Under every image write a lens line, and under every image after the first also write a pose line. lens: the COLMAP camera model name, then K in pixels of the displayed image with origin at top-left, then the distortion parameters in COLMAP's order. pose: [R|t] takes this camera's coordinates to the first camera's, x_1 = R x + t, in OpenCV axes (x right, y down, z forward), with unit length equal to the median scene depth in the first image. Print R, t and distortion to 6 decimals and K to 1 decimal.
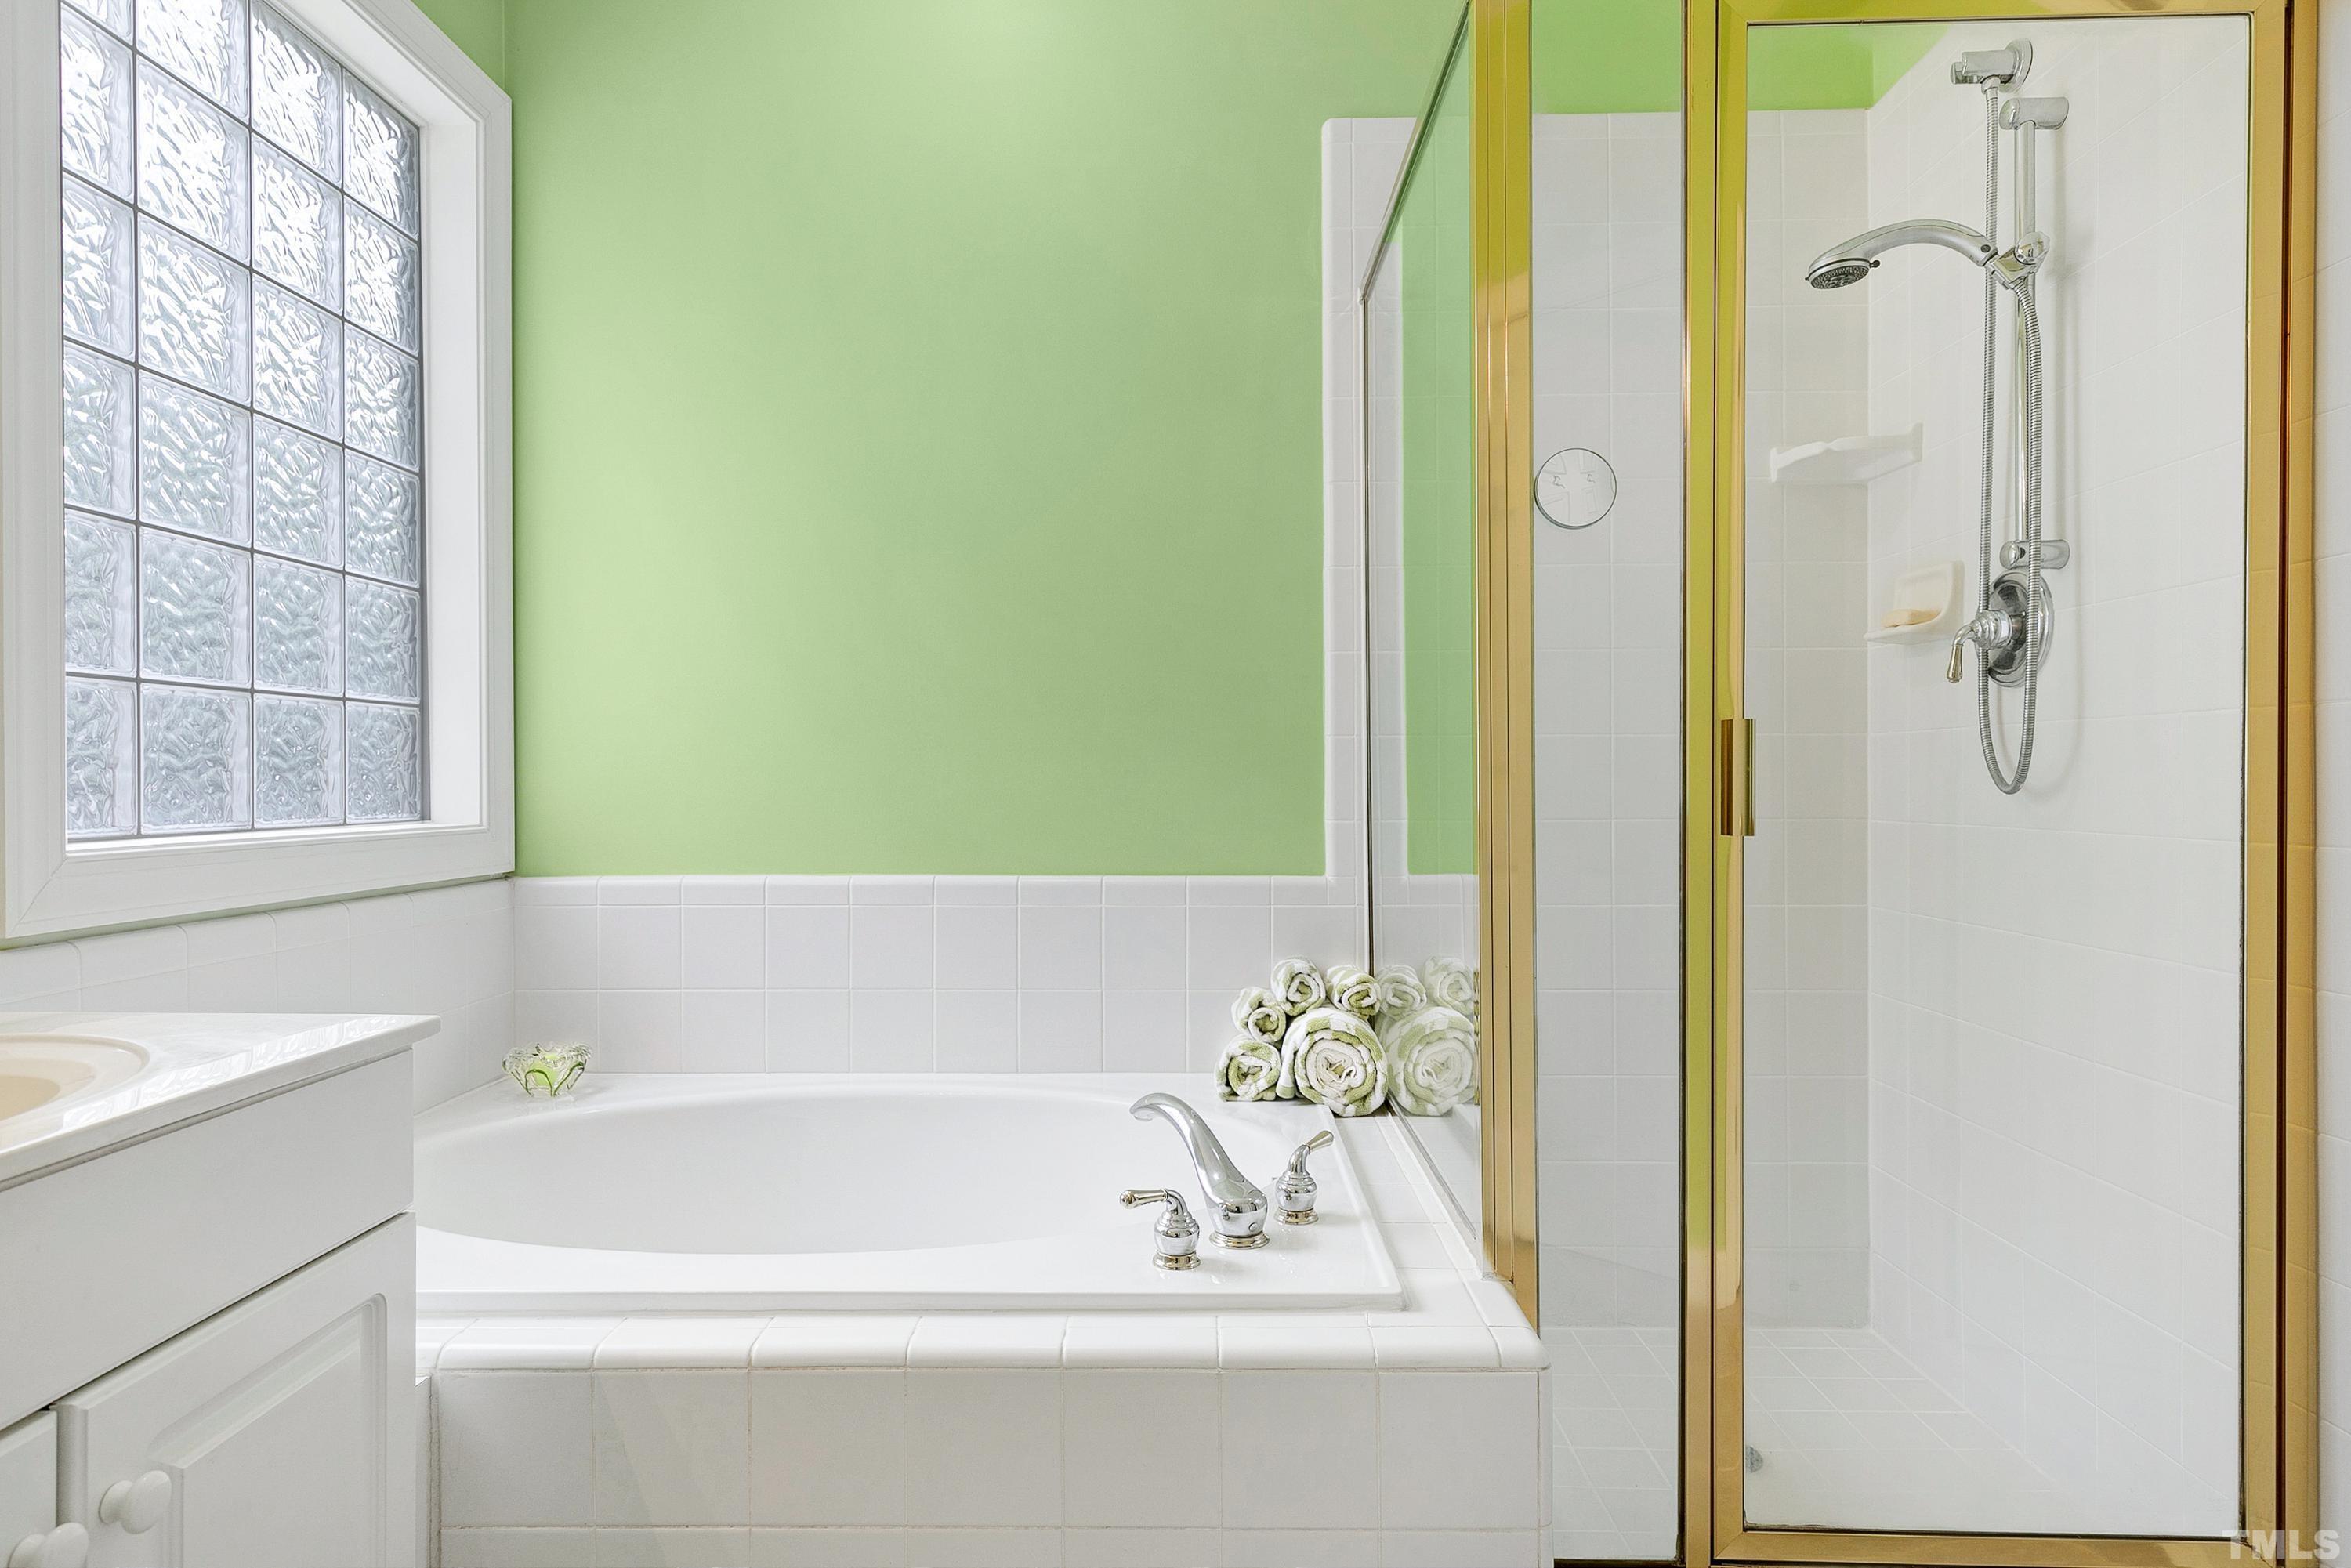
lens RADIAL K [[1304.4, 0, 1210.4], [0, 1304.4, 781.3], [0, 0, 1]] dist [-0.000136, -0.000637]
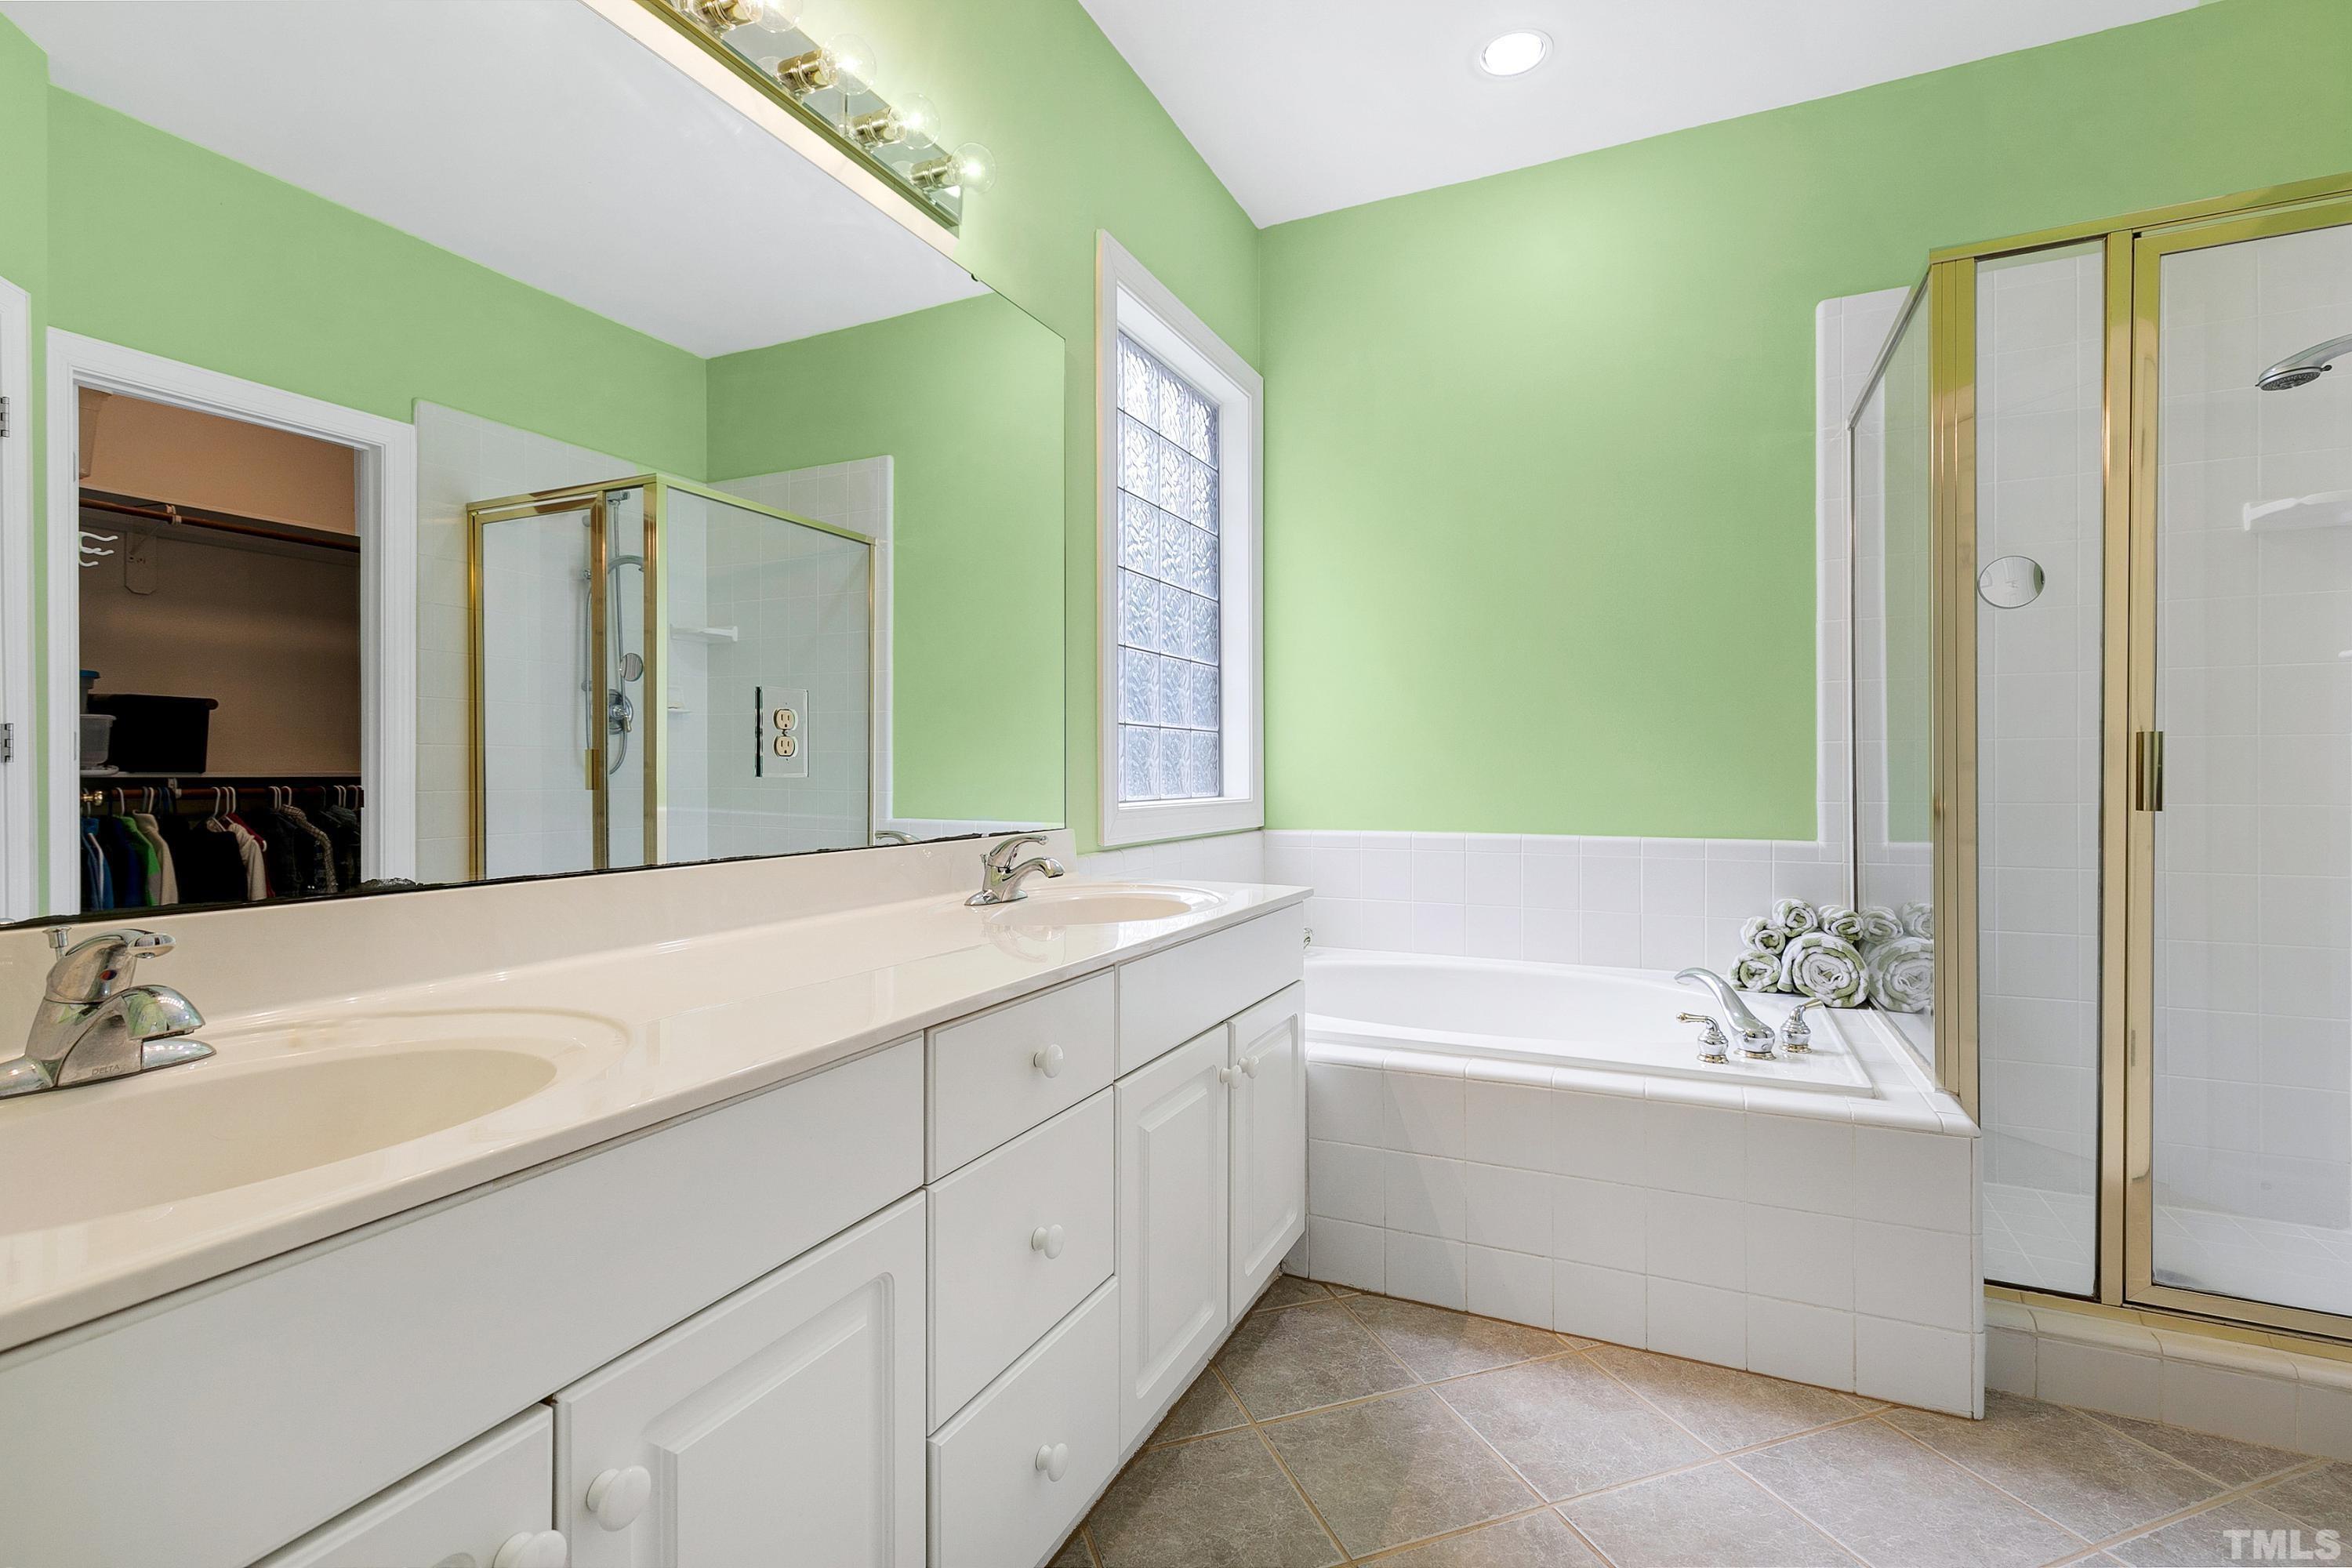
lens RADIAL K [[1092.8, 0, 1128.7], [0, 1092.8, 778.6], [0, 0, 1]] dist [-0.000641, 0.000037]
pose [[0.889210, 0.001780, -0.457497, -0.036484], [0.000107, 0.999992, 0.004098, -0.000131], [0.457500, -0.003692, 0.889202, -0.420590]]
